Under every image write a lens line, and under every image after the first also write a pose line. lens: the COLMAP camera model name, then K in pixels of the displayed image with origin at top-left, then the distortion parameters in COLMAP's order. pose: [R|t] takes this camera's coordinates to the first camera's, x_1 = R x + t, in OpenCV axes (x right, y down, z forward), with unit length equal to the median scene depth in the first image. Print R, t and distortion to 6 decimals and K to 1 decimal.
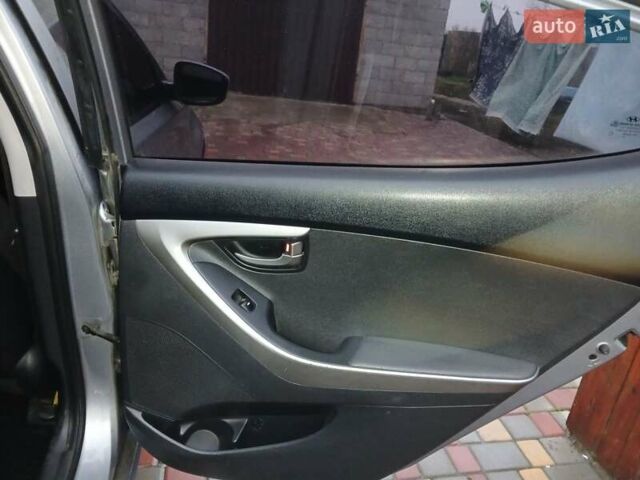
lens RADIAL K [[506.2, 0, 319.7], [0, 506.2, 249.8], [0, 0, 1]] dist [-0.023678, -0.012928]
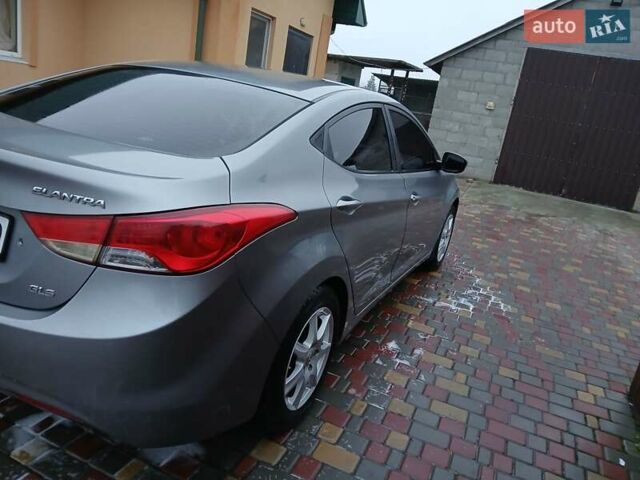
lens RADIAL K [[506.2, 0, 319.7], [0, 506.2, 249.8], [0, 0, 1]] dist [-0.023678, -0.012928]
pose [[0.832423, 0.168369, -0.527943, 0.104891], [-0.263049, 0.958600, -0.109044, 0.087691], [0.487727, 0.229646, 0.842250, -0.212707]]
